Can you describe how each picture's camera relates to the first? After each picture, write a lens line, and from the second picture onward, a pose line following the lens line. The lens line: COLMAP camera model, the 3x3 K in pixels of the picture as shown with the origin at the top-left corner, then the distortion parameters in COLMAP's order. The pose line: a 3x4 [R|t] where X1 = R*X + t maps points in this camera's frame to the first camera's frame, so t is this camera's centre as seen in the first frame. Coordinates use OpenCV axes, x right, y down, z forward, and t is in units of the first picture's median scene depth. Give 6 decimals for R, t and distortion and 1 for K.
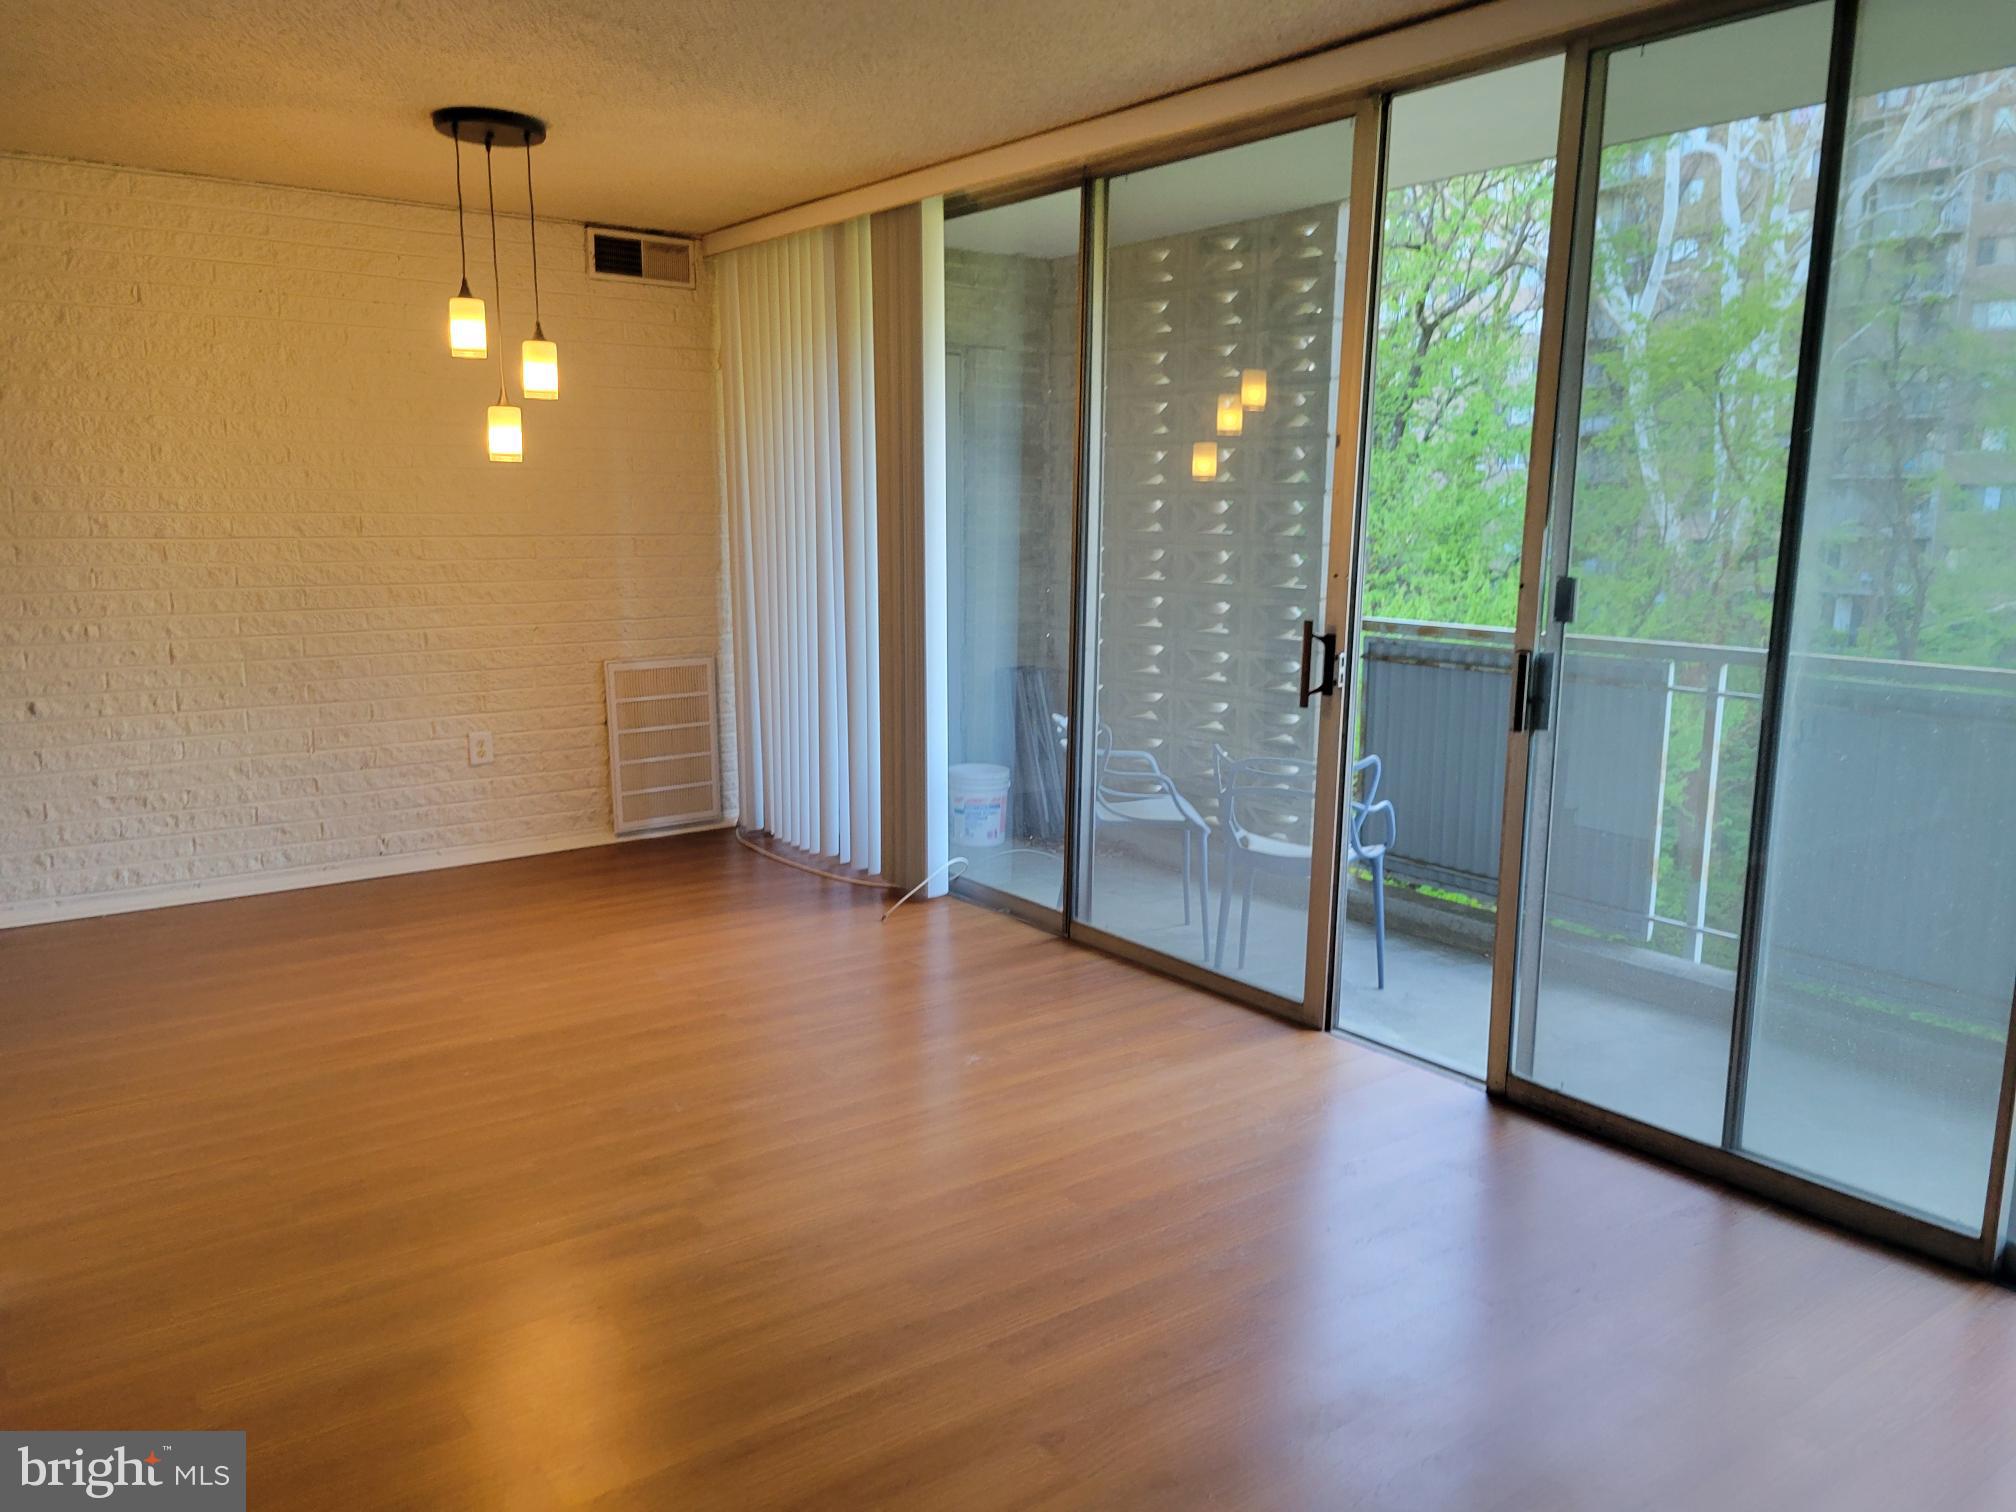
lens RADIAL K [[1518.6, 0, 996.2], [0, 1518.6, 774.1], [0, 0, 1]] dist [0.065218, -0.045554]
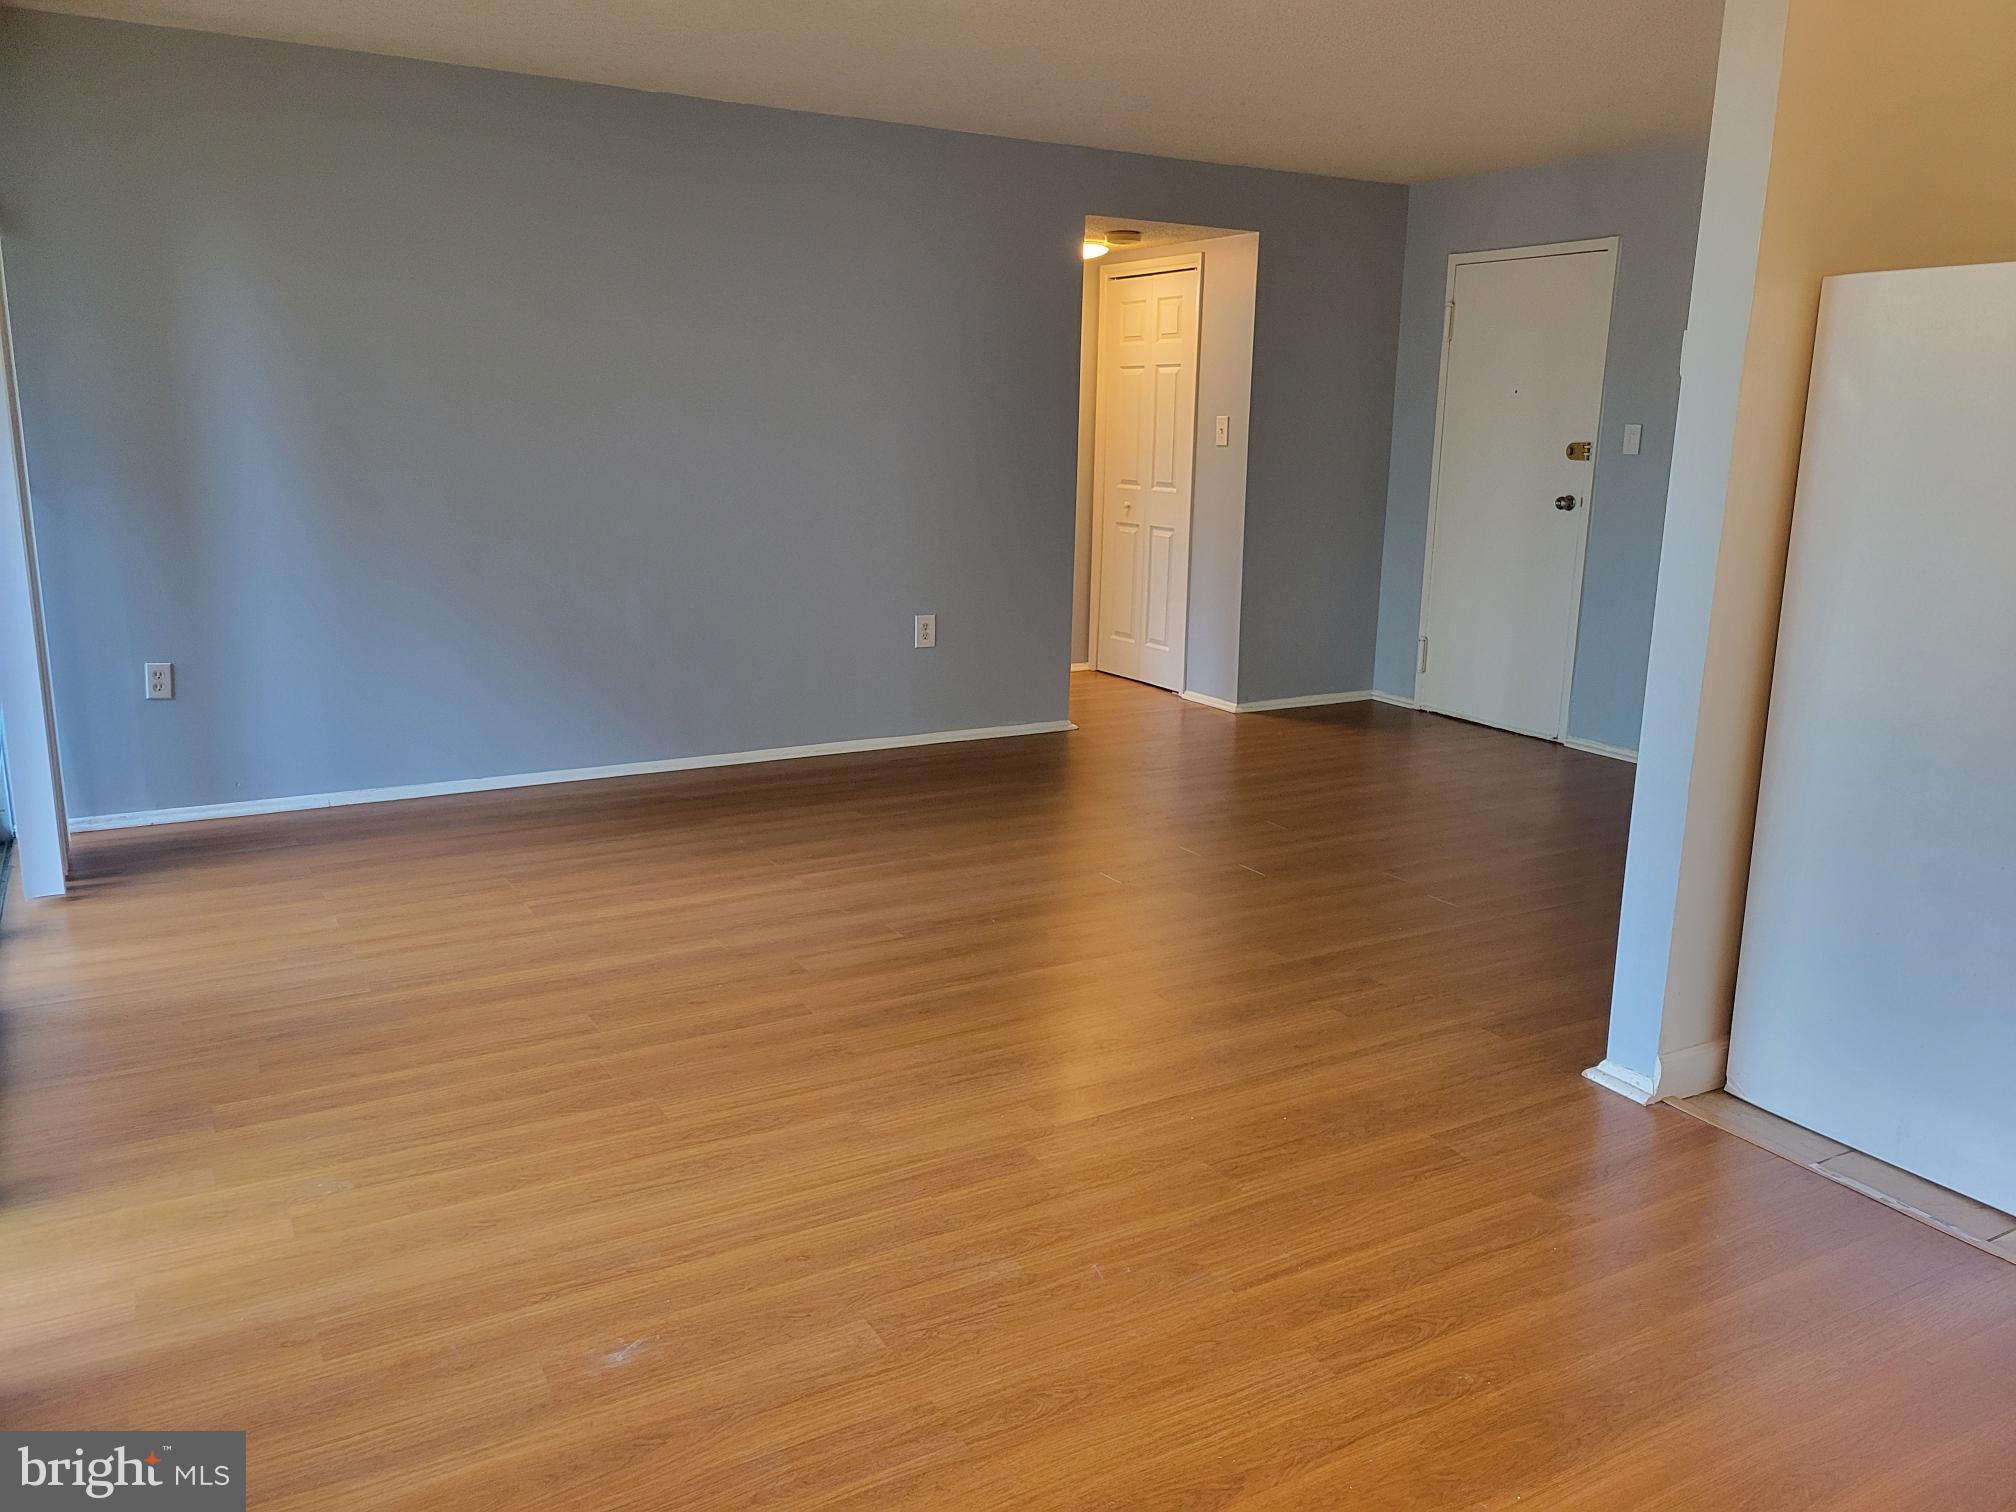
lens RADIAL K [[1518.6, 0, 1034.2], [0, 1518.6, 756.9], [0, 0, 1]] dist [0.065218, -0.045554]
pose [[-0.994075, -0.047742, 0.097646, -0.150979], [-0.005776, 0.920305, 0.391160, -0.175043], [-0.108539, 0.388278, -0.915128, 0.991228]]
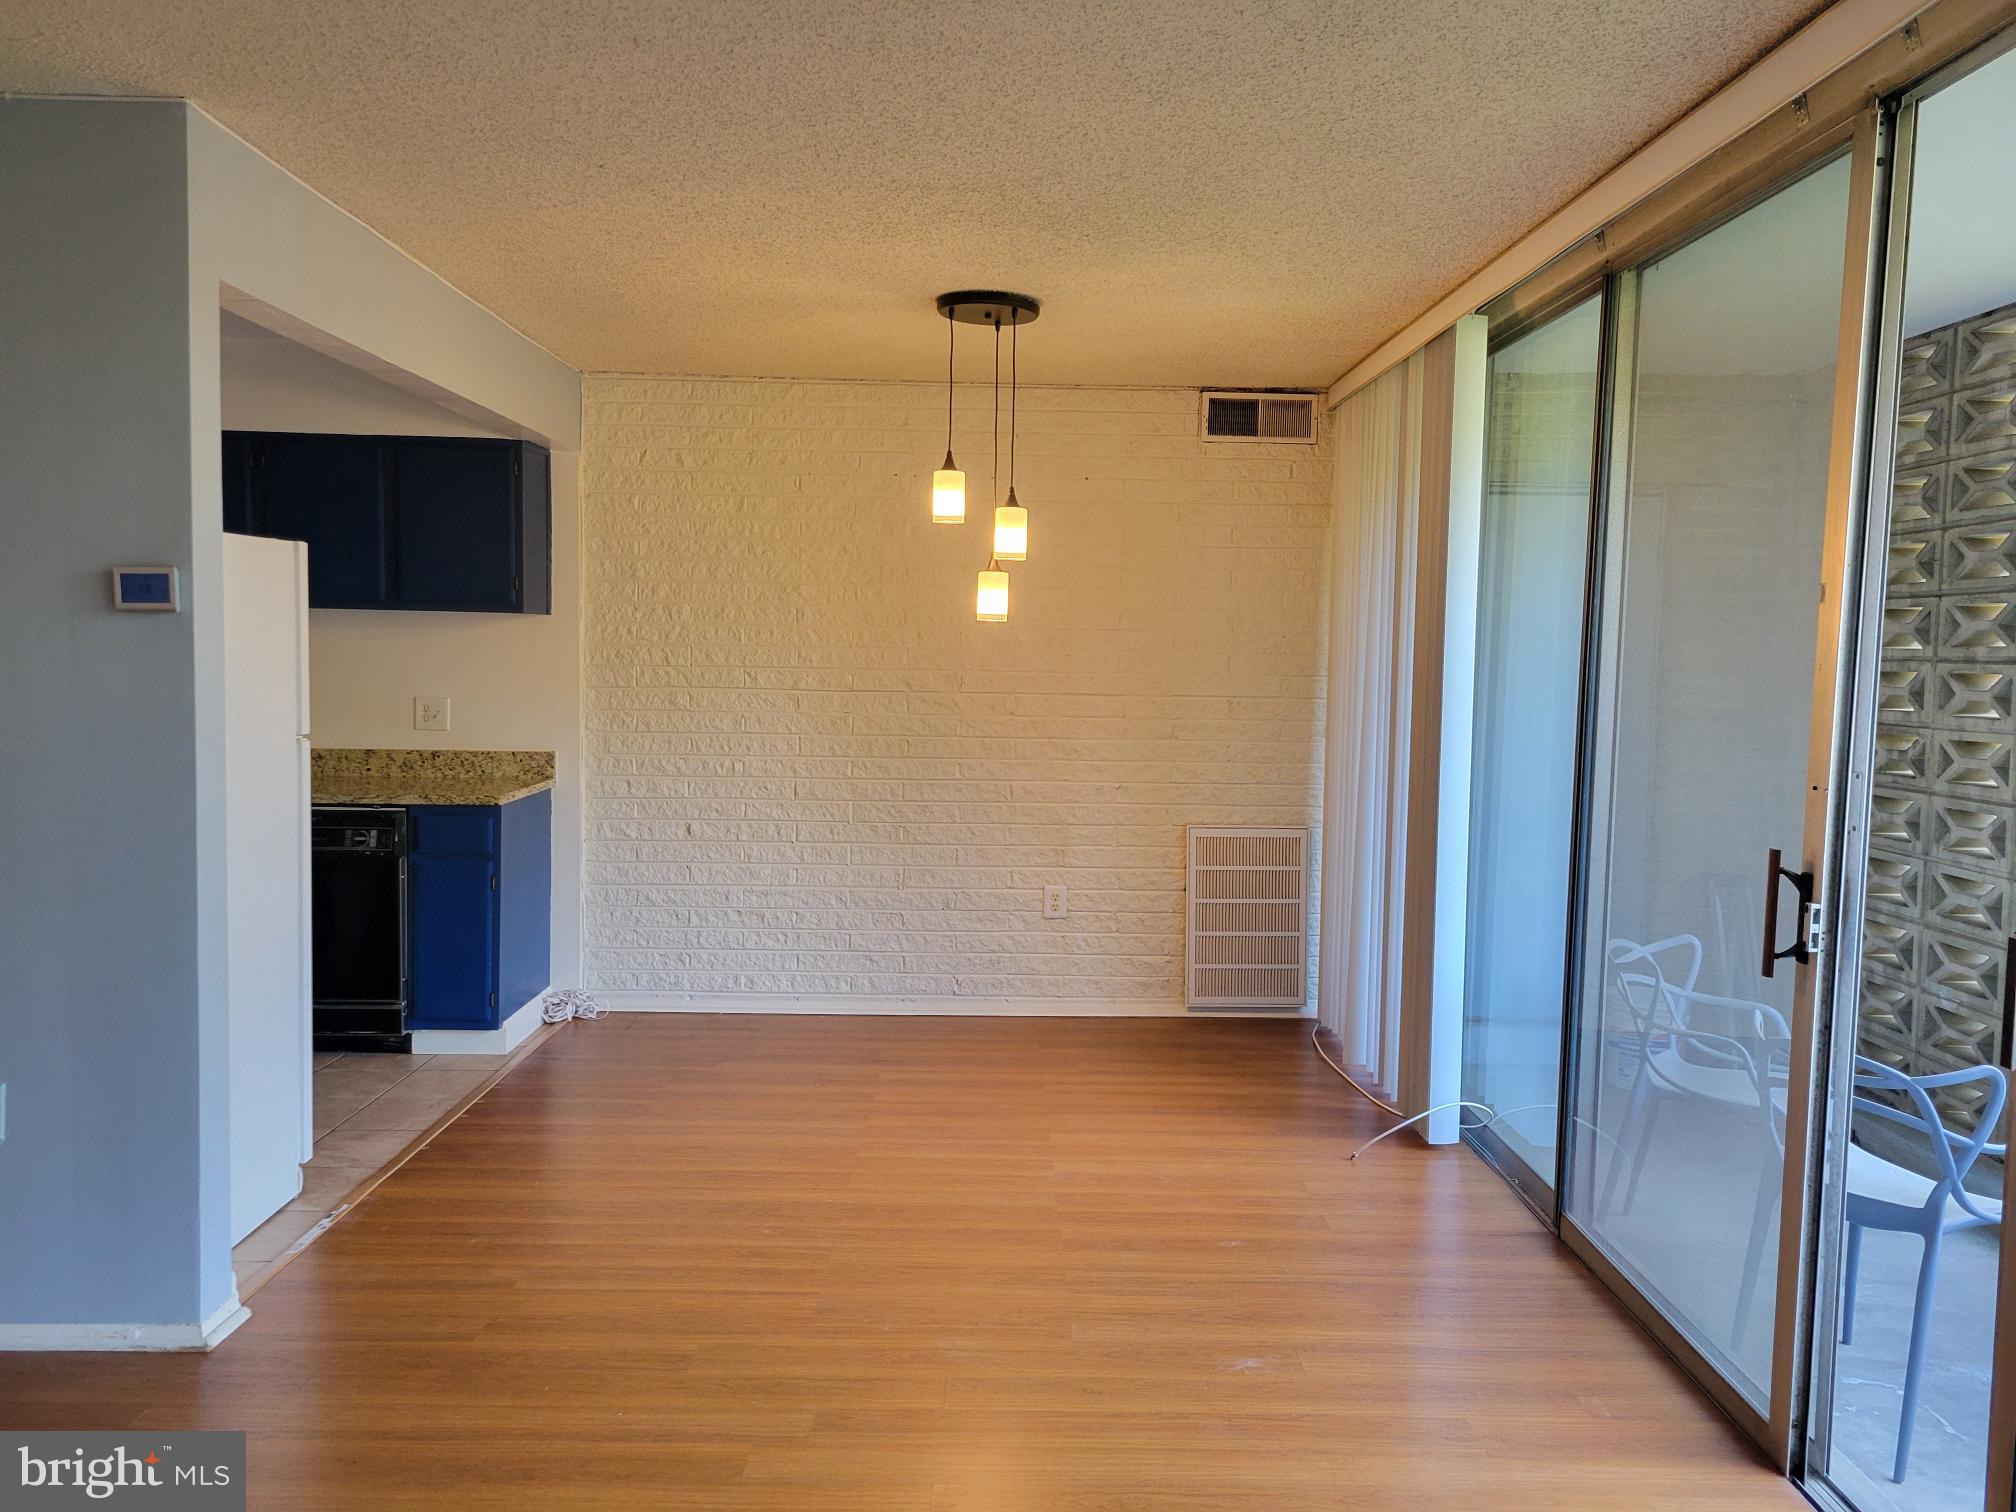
lens RADIAL K [[1518.6, 0, 1018.9], [0, 1518.6, 750.5], [0, 0, 1]] dist [0.065218, -0.045554]
pose [[0.812558, 0.050537, -0.580685, 0.231563], [-0.118024, 0.989863, -0.079004, -0.035523], [0.570806, 0.132730, 0.810286, 0.169592]]
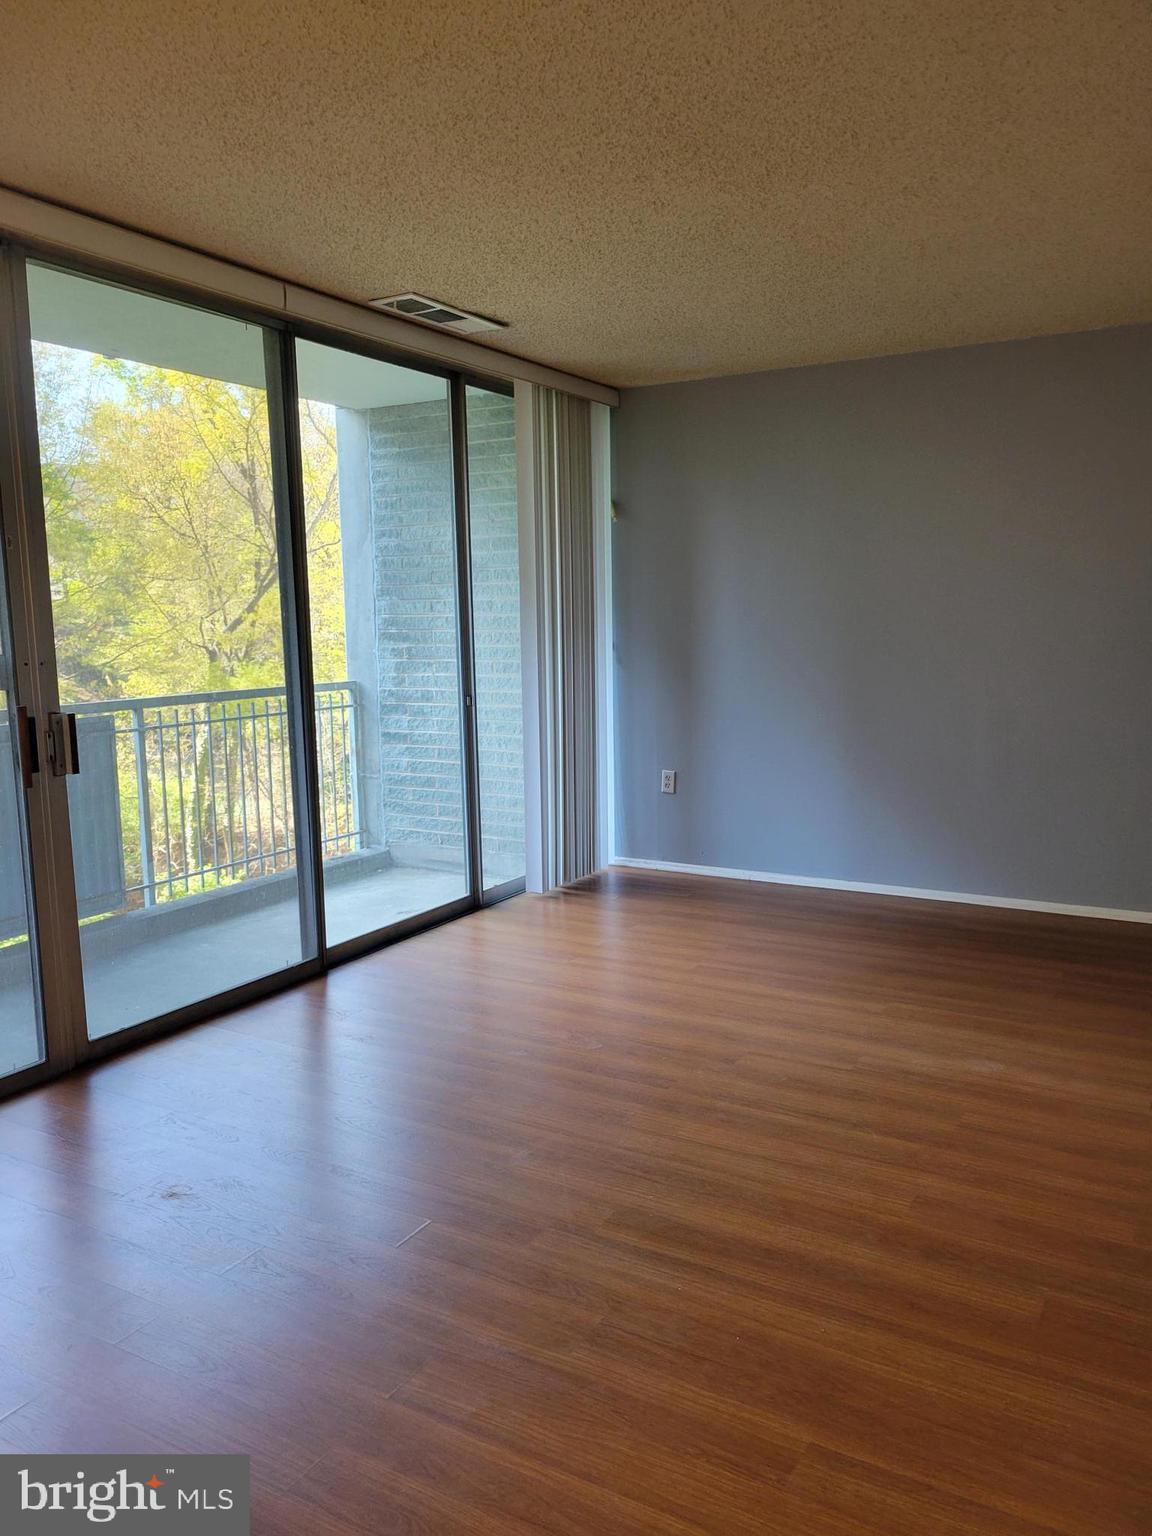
lens RADIAL K [[1157.0, 0, 580.5], [0, 1157.0, 761.3], [0, 0, 1]] dist [0.065218, -0.045554]
pose [[-0.392418, -0.117694, 0.912226, -0.503922], [0.177474, 0.963454, 0.200649, -0.113819], [-0.902503, 0.240635, -0.357189, 0.671624]]
